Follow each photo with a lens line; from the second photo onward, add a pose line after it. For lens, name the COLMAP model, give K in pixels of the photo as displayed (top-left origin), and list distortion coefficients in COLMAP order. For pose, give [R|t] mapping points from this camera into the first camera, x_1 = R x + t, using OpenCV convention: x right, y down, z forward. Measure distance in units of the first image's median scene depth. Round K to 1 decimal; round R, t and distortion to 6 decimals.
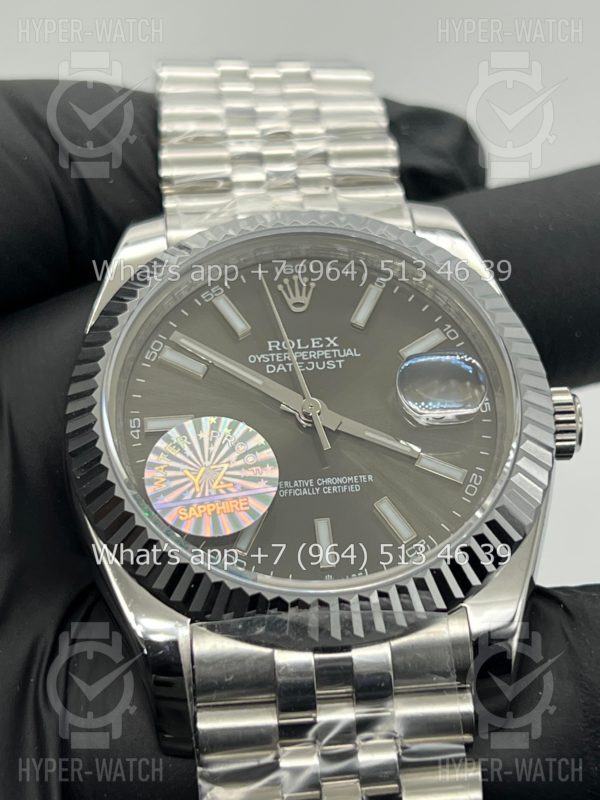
lens RADIAL K [[1858.5, 0, 297.7], [0, 1858.5, 399.3], [0, 0, 1]] dist [0.286751, 0.000000]
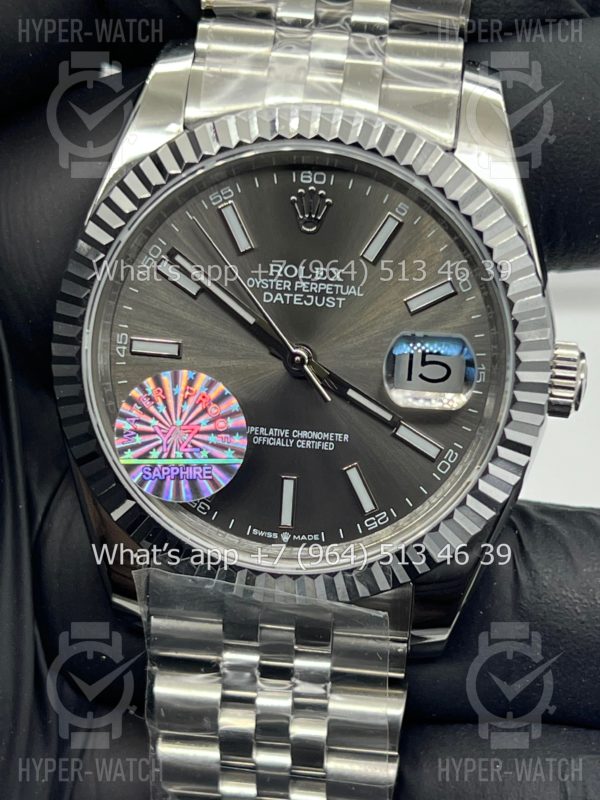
lens RADIAL K [[1858.5, 0, 300.9], [0, 1858.5, 419.0], [0, 0, 1]] dist [0.286751, 0.000000]
pose [[0.979401, 0.179270, -0.092935, 0.107603], [-0.097604, 0.823191, 0.559312, -0.527495], [0.176771, -0.538720, 0.823731, 0.185304]]
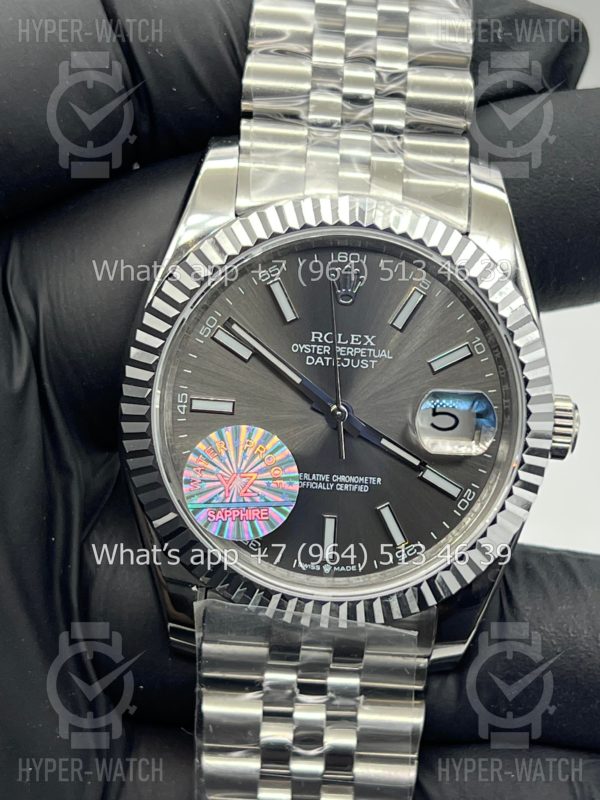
lens RADIAL K [[1858.5, 0, 299.4], [0, 1858.5, 395.0], [0, 0, 1]] dist [0.286751, 0.000000]
pose [[0.986549, 0.161138, 0.027474, -0.050168], [-0.151898, 0.841609, 0.518287, -0.598782], [0.060394, -0.515489, 0.854765, 0.044053]]
